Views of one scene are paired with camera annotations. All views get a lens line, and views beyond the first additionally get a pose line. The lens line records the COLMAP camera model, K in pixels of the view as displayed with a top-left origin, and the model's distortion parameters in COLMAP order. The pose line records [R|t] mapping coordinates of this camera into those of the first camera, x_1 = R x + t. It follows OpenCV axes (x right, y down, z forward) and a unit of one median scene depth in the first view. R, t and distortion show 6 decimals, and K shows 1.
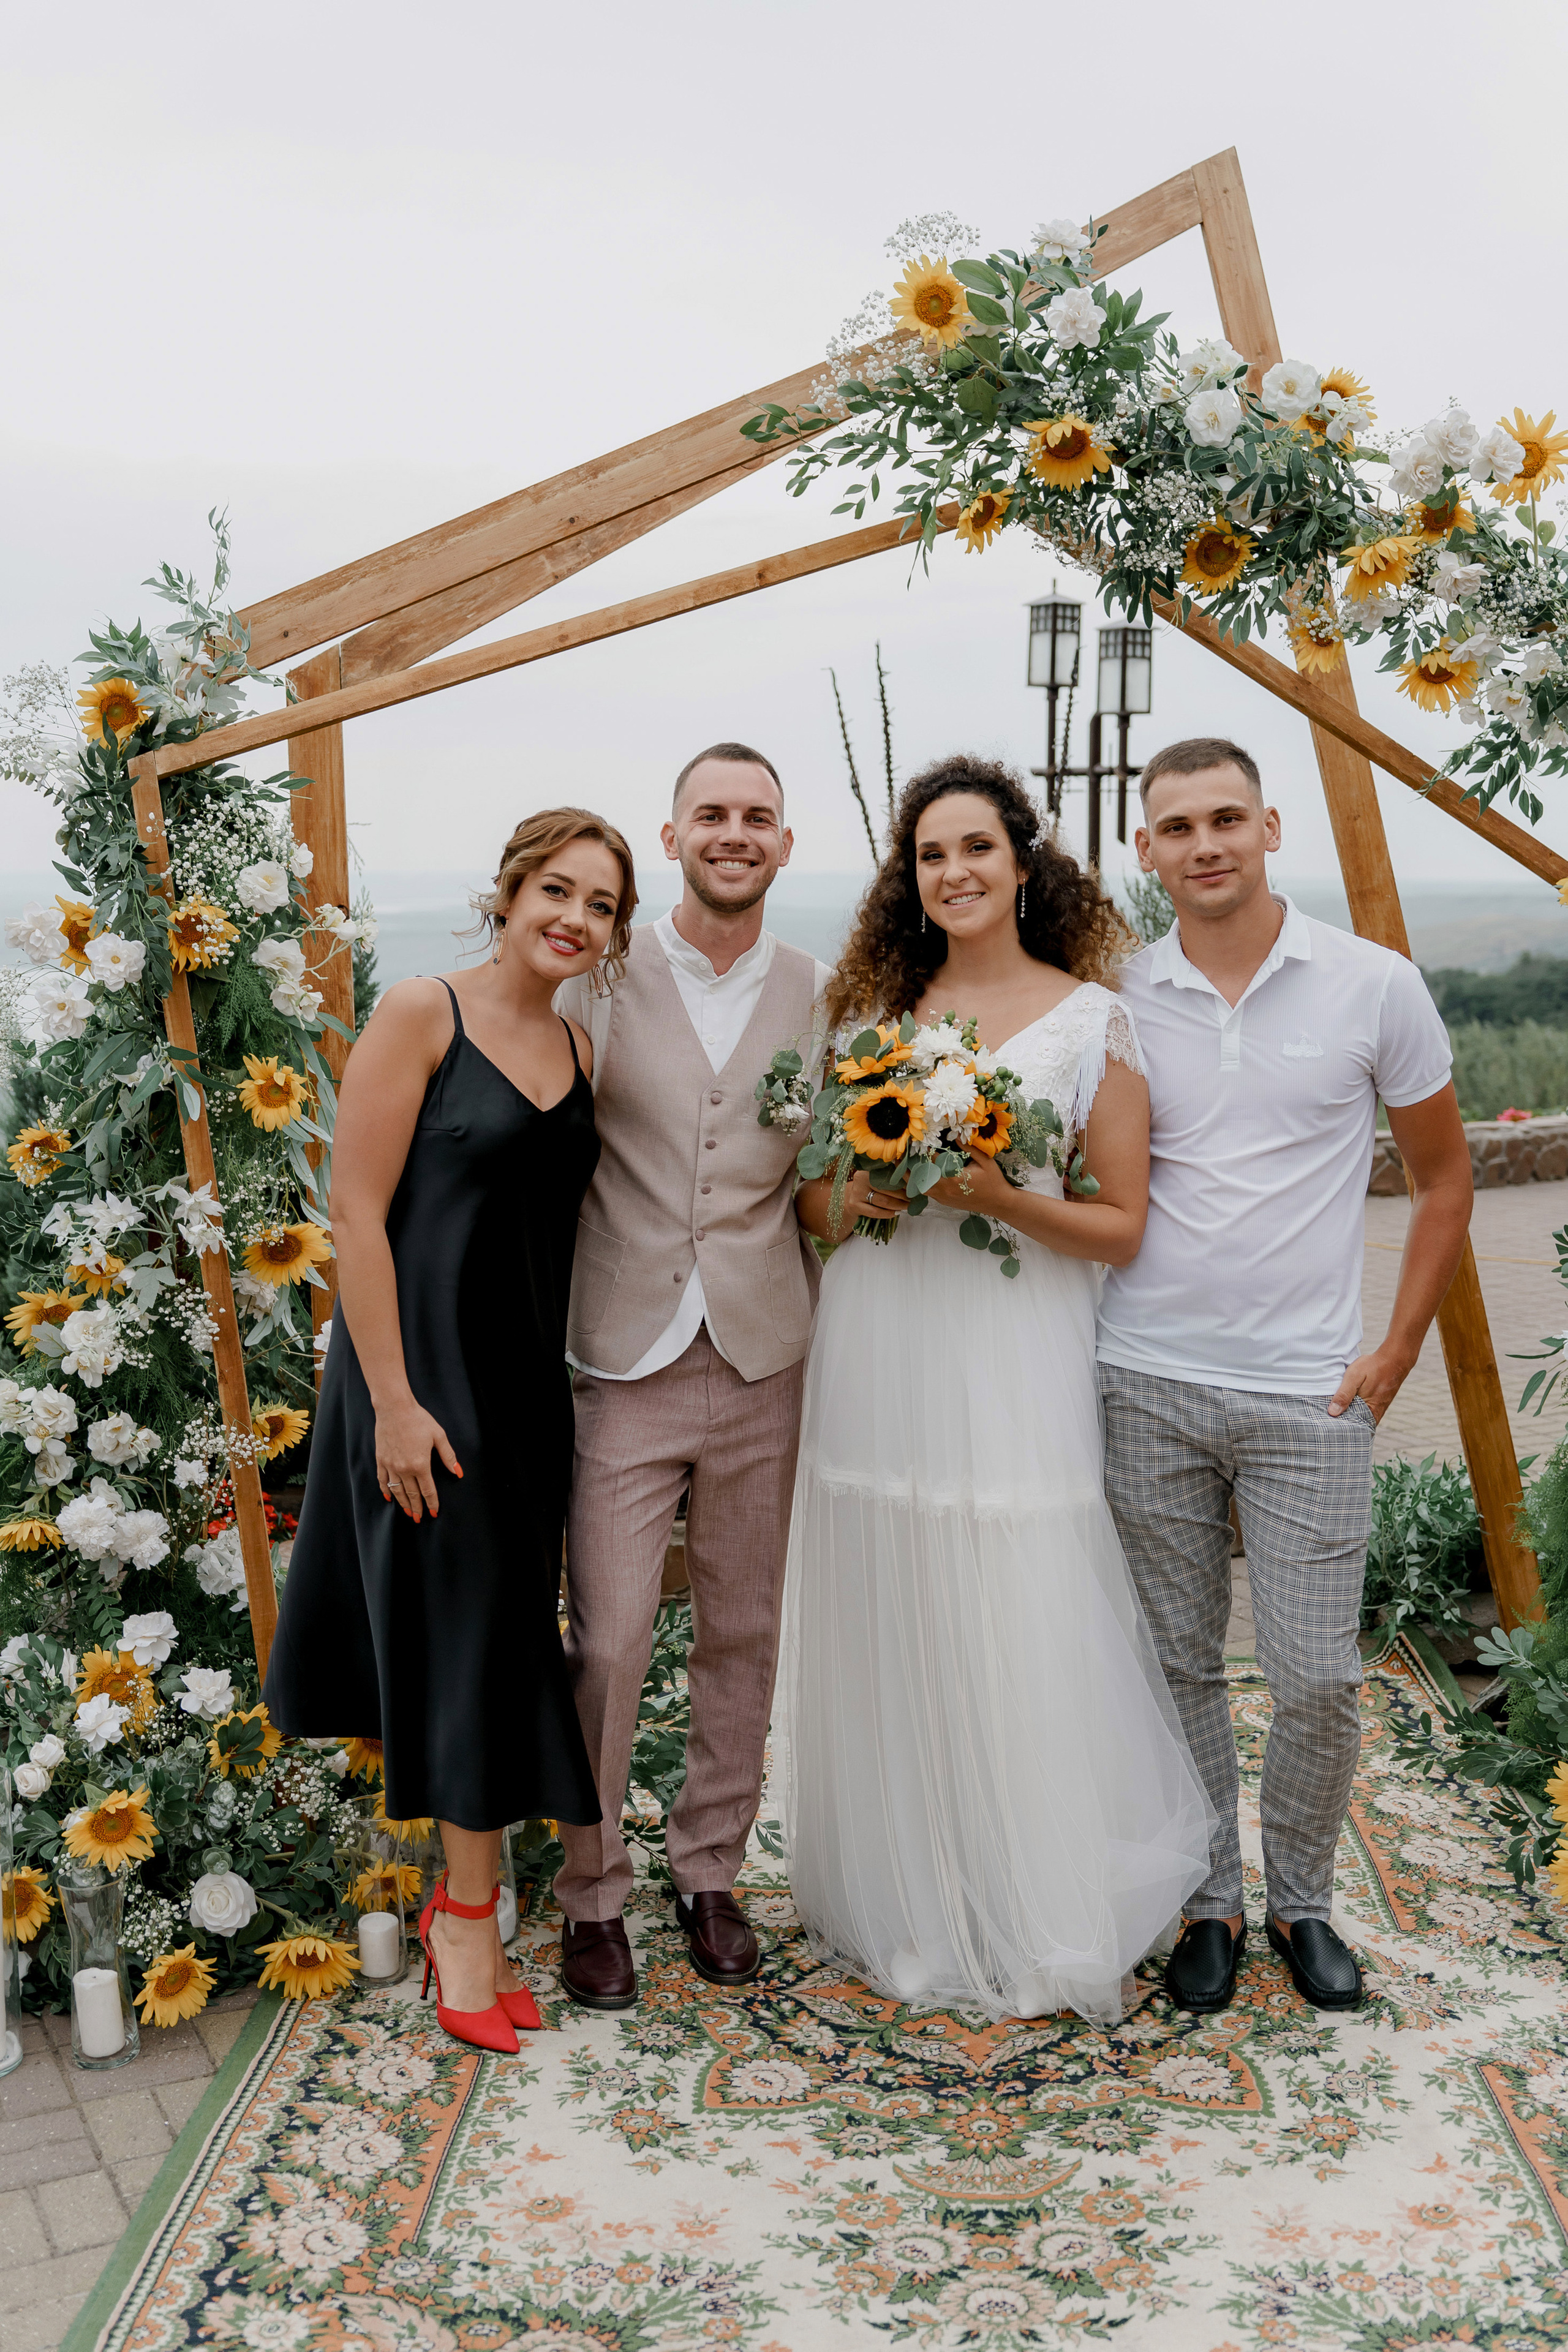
lens RADIAL K [[2513.5, 0, 780.5], [0, 2513.5, 1168.1], [0, 0, 1]] dist [-0.035703, 0.035250]
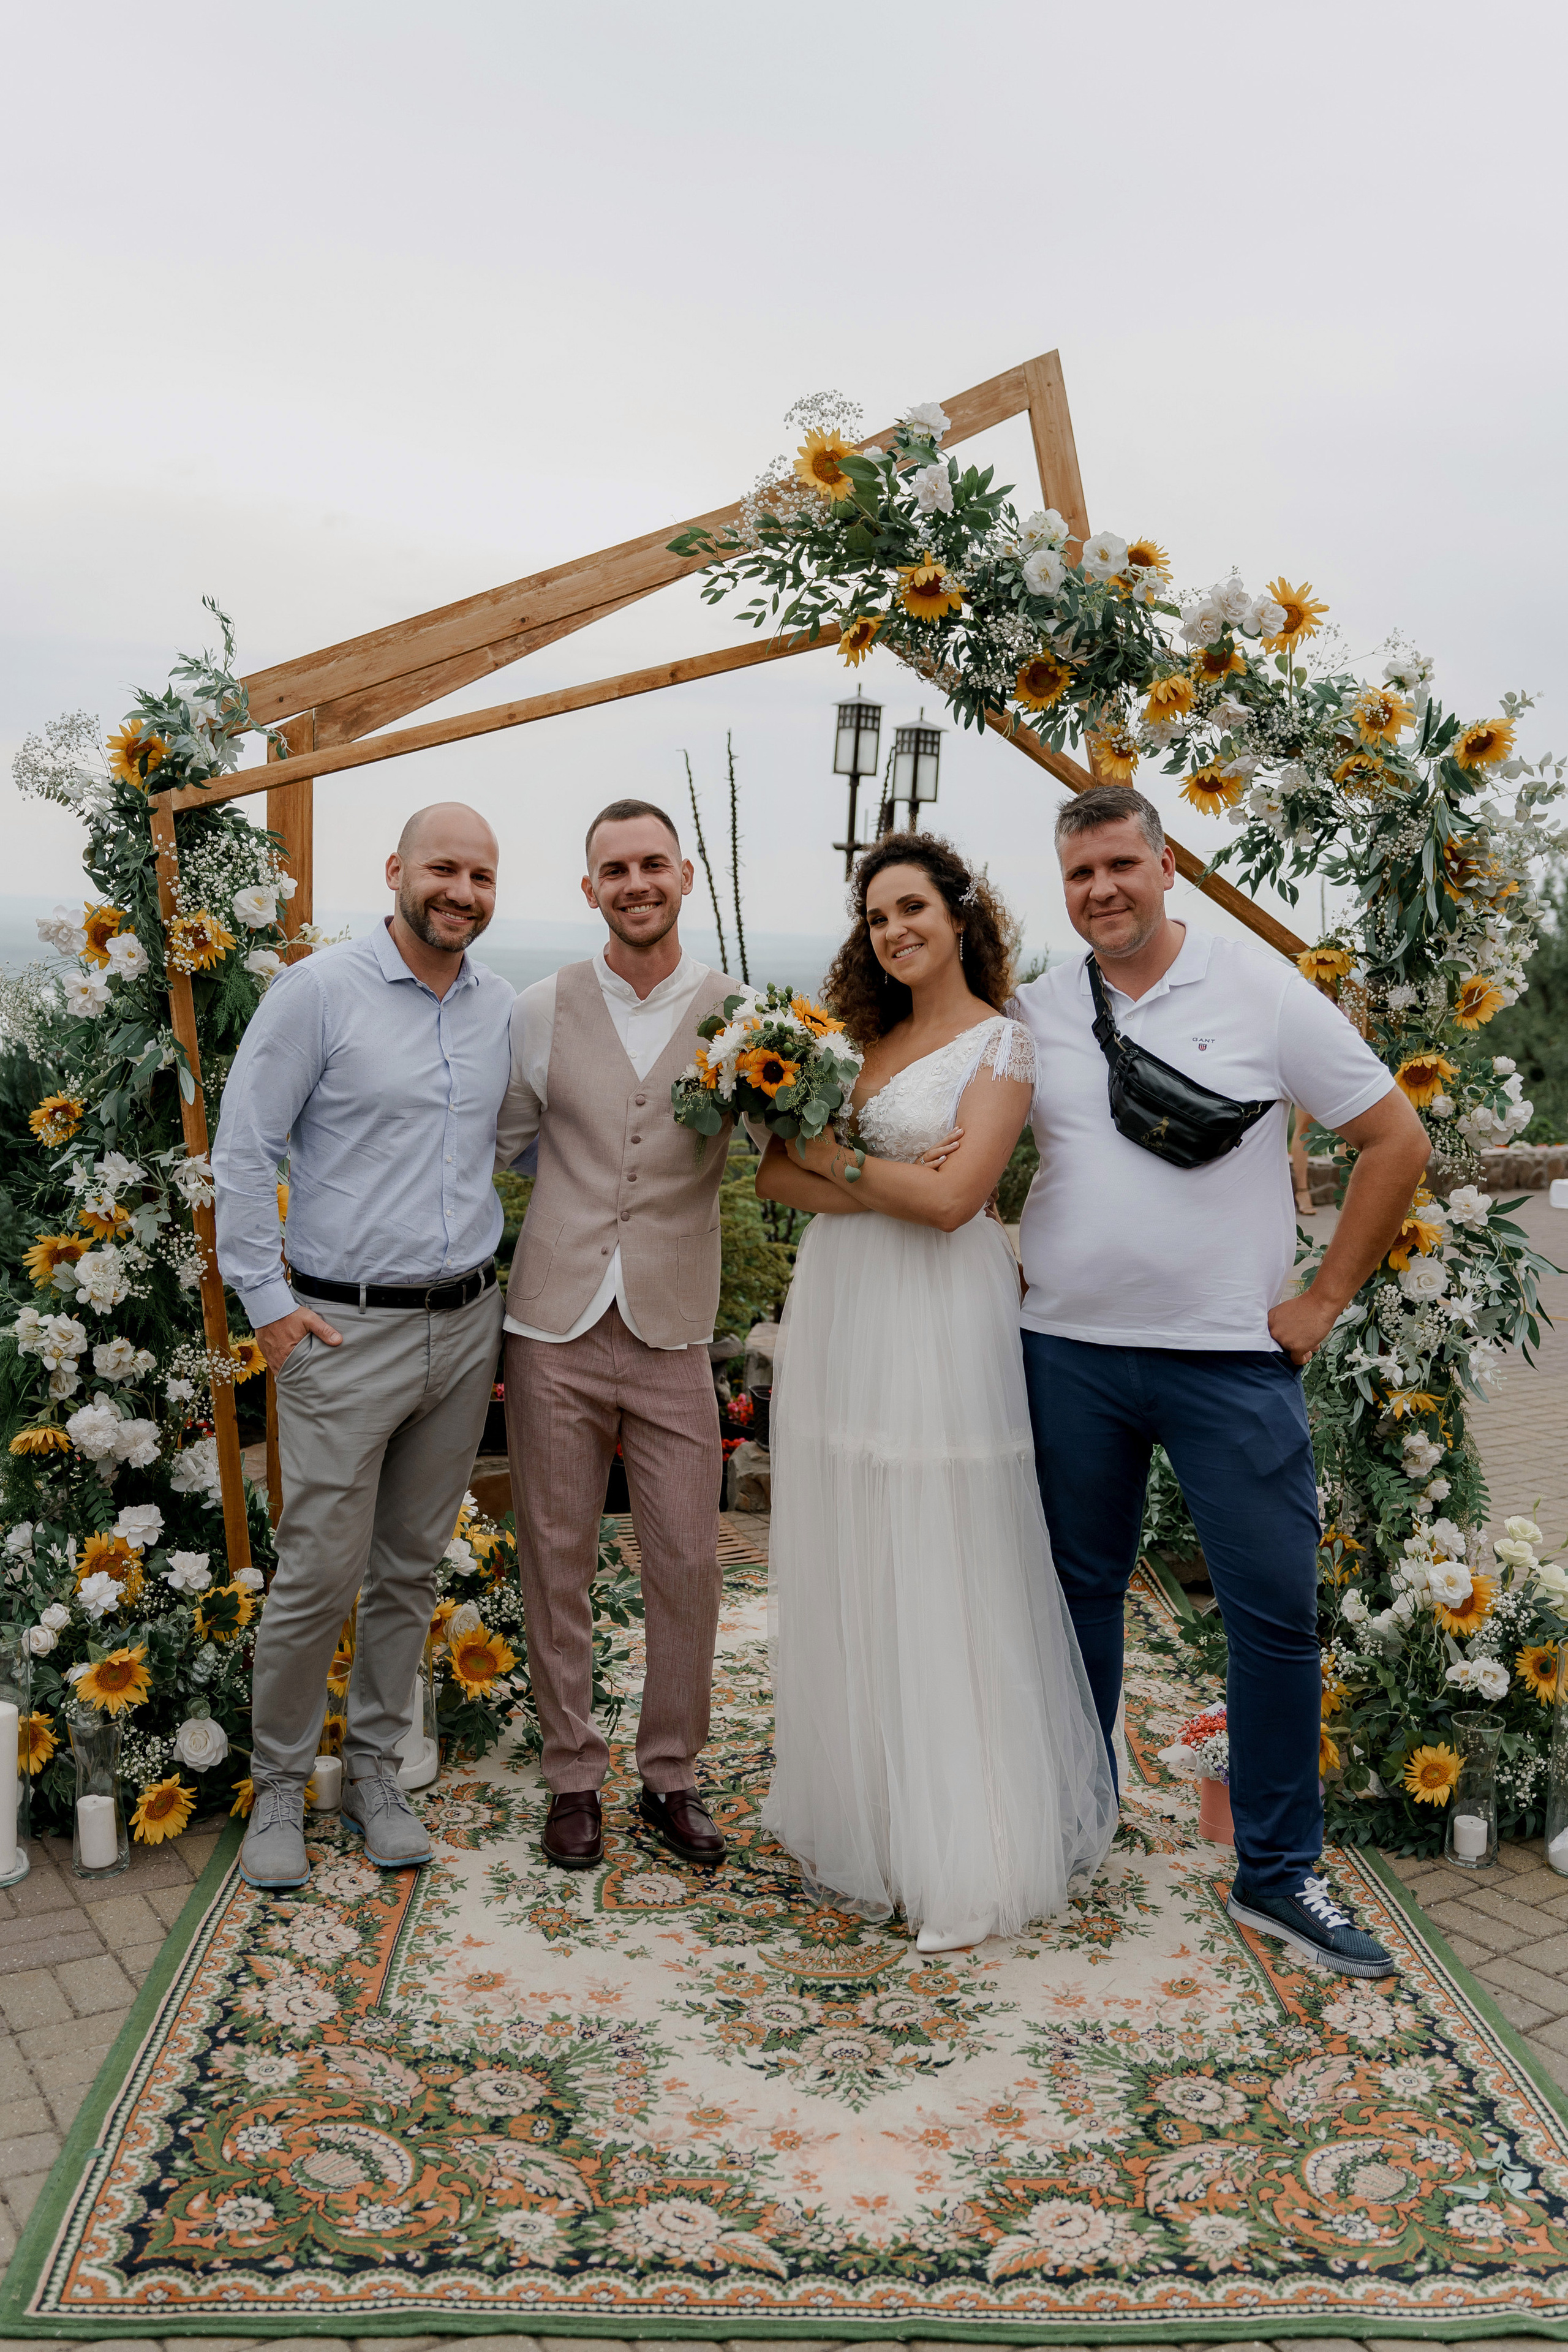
lens RADIAL K [[2188.1, 0, 790.6], [0, 2188.1, 1182.3], [0, 0, 1]] dist [-0.010831, -0.020959]
pose [[0.994493, 0.037282, 0.097944, -0.053389], [-0.037173, 0.999305, -0.002940, 0.014645], [-0.097986, -0.000718, 0.995188, -0.079725]]
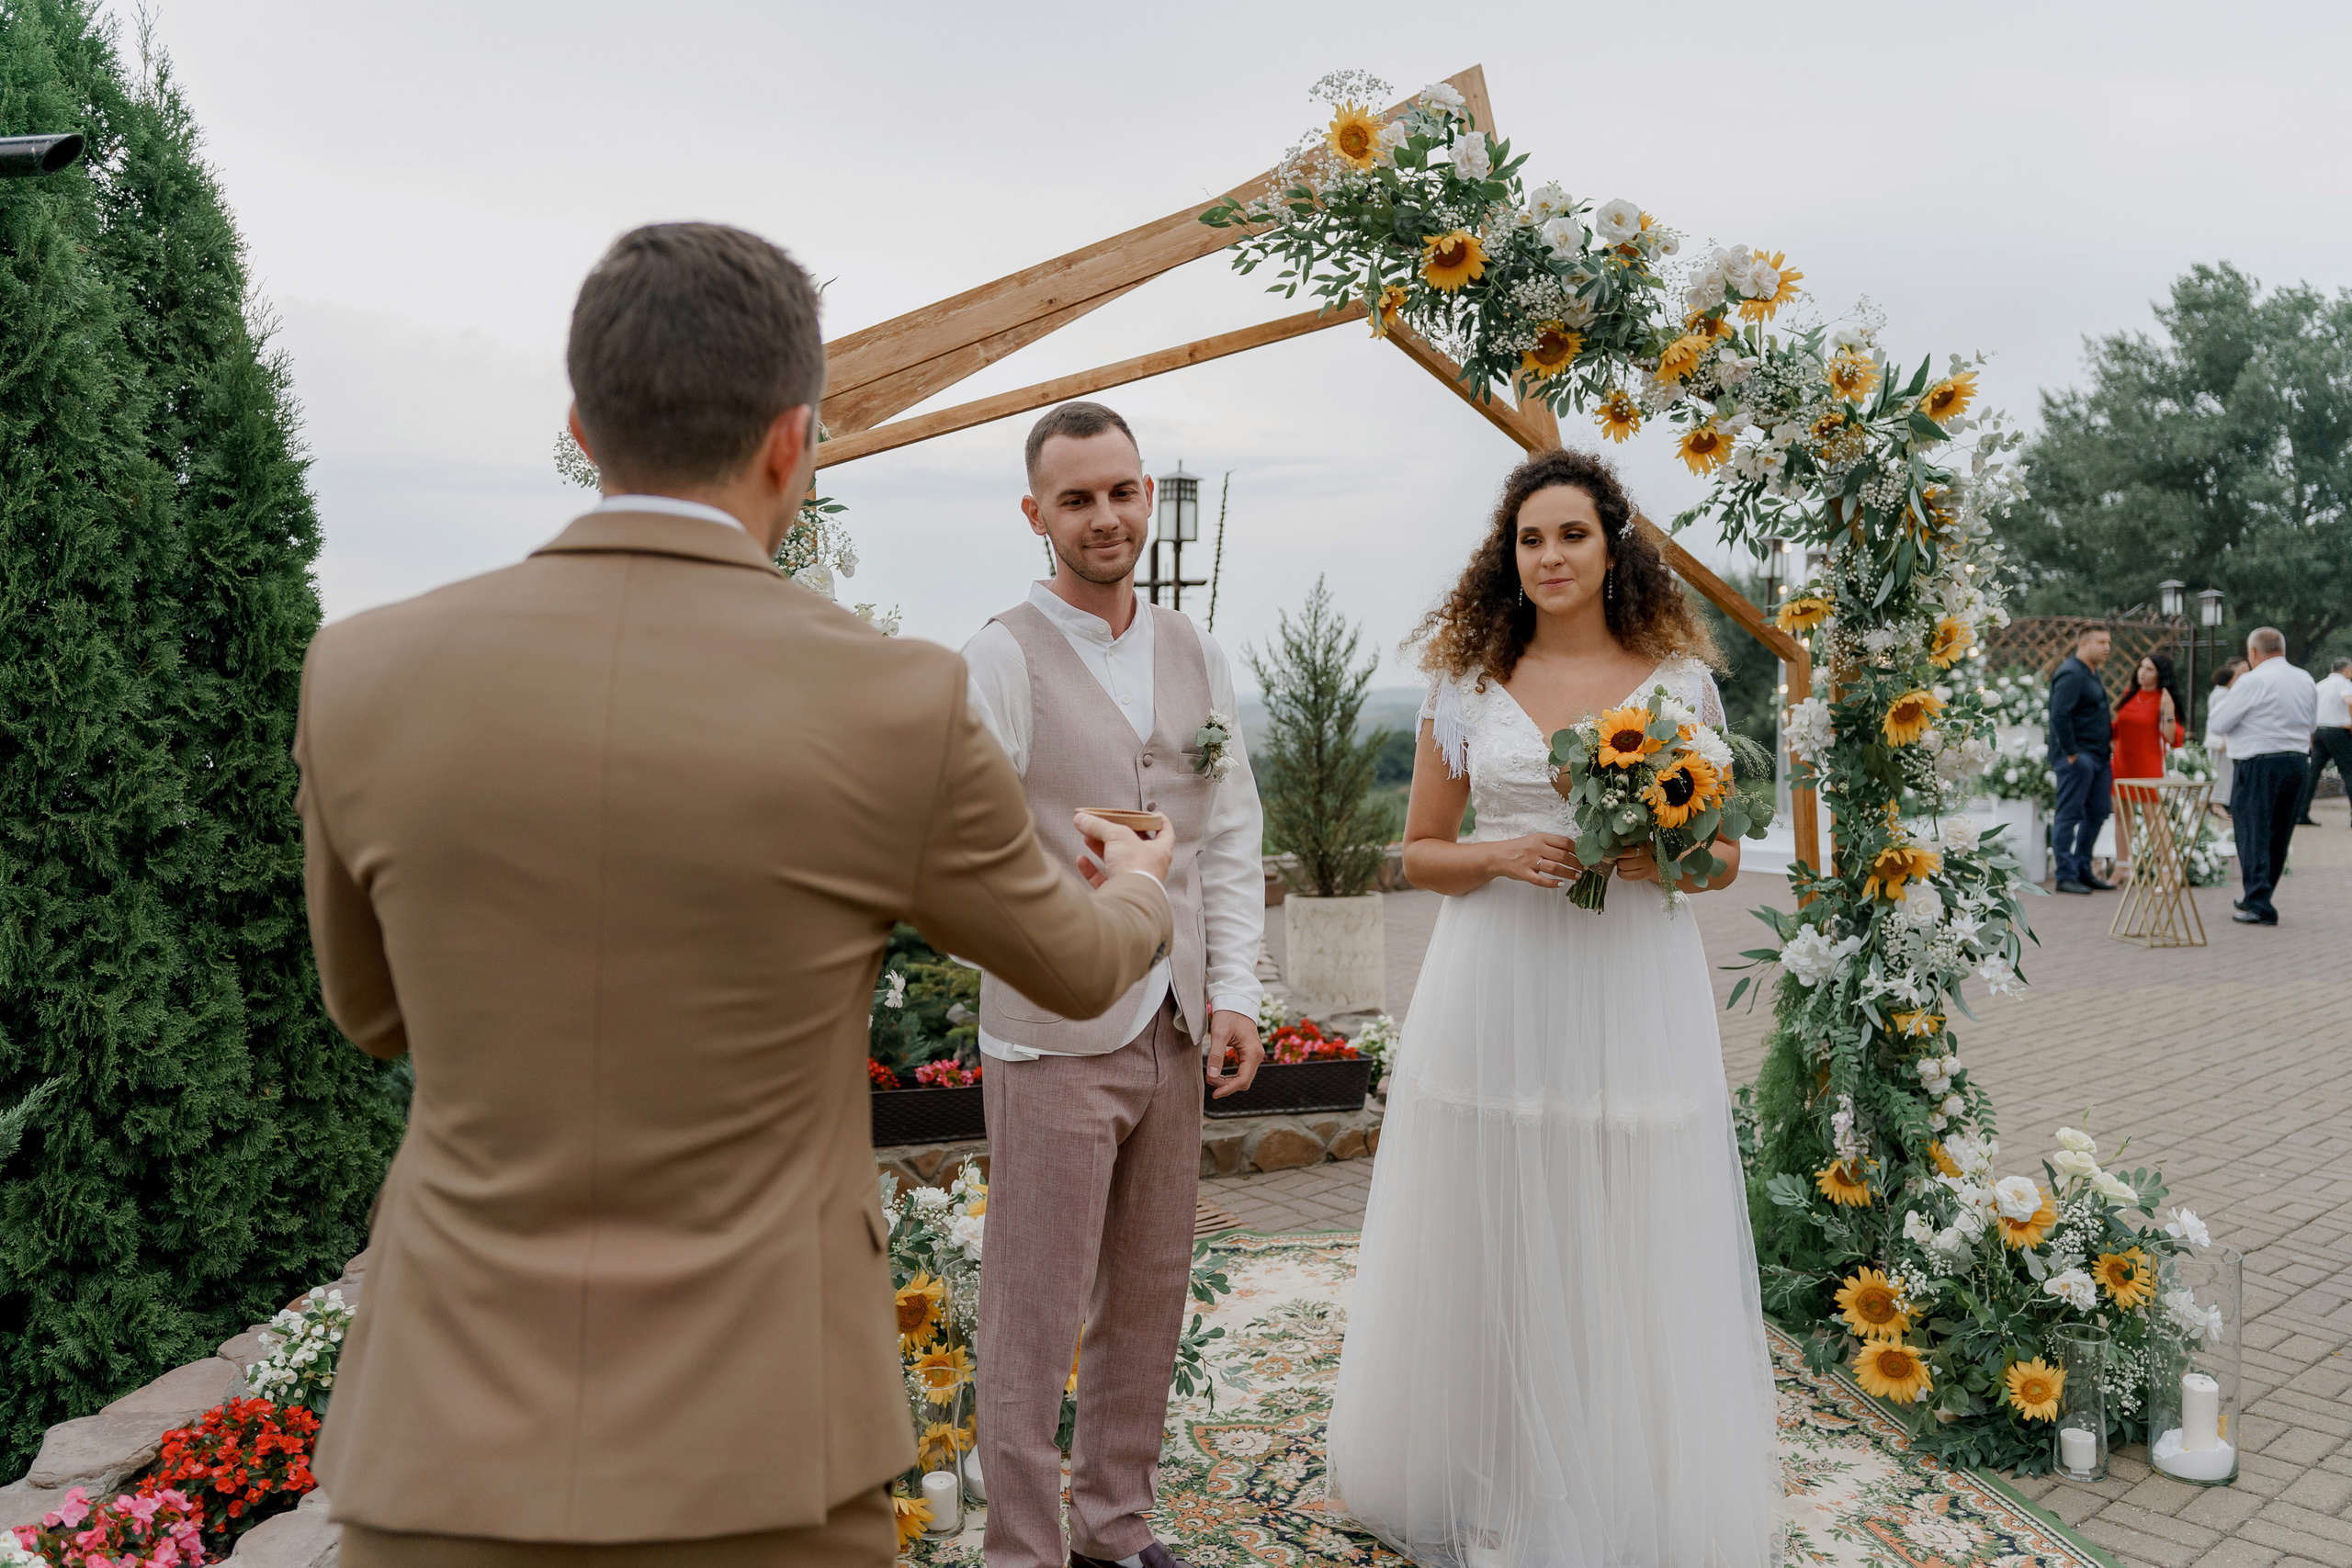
lens RADIAL K [[1826.0, 0, 1172.2], [0, 1826.0, 780.9], [0, 0, 1]] dist [0.029006, -0.055689]
pose [[0.978875, -0.006743, 0.204346, -0.234883], [0.020169, 0.997766, -0.063693, 0.038672], [-0.203460, 0.066469, 0.976824, 0.142550]]
